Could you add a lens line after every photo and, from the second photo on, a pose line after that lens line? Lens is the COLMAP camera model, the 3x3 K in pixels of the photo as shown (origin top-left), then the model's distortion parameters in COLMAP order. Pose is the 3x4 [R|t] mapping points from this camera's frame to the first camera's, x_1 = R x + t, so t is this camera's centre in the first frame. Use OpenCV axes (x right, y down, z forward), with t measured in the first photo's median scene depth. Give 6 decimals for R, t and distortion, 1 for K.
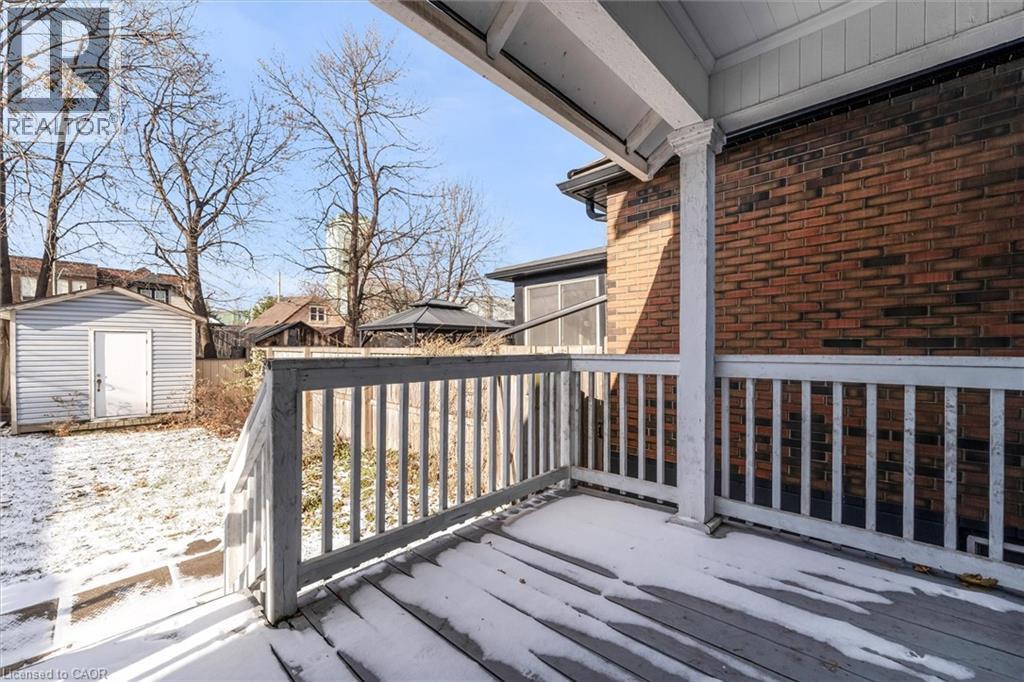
lens RADIAL K [[409.3, 0, 510.6], [0, 409.3, 344.9], [0, 0, 1]] dist [0.010865, 0.000036]
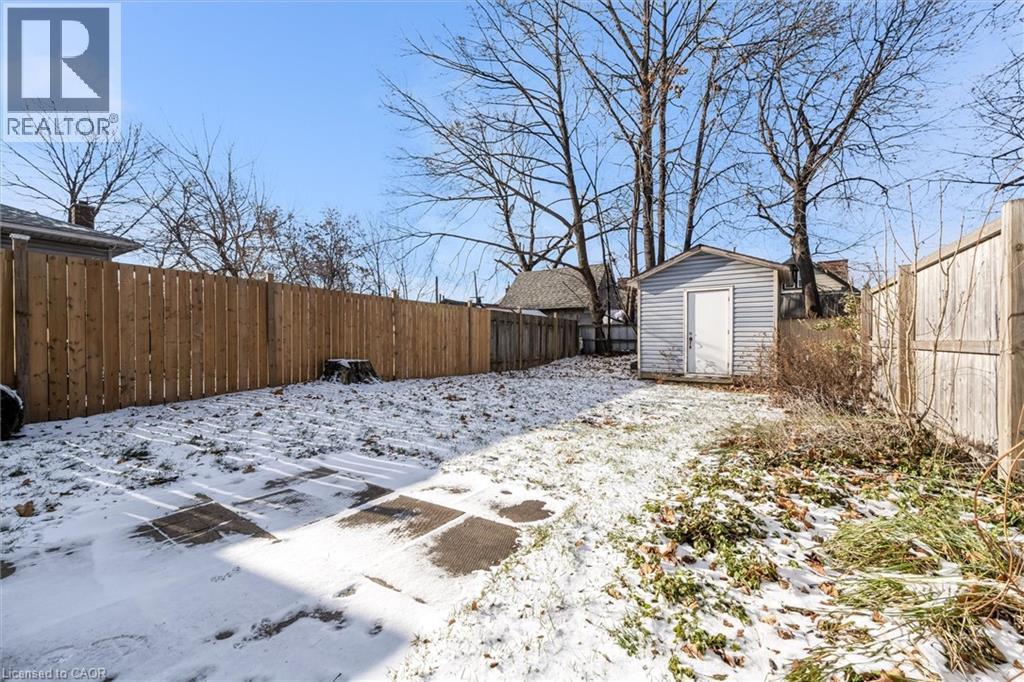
lens RADIAL K [[409.3, 0, 510.6], [0, 409.3, 344.9], [0, 0, 1]] dist [0.010865, 0.000036]
pose [[0.191724, 0.006527, -0.981427, -0.056064], [0.006252, 0.999949, 0.007871, 0.094150], [0.981429, -0.007645, 0.191674, 0.355703]]
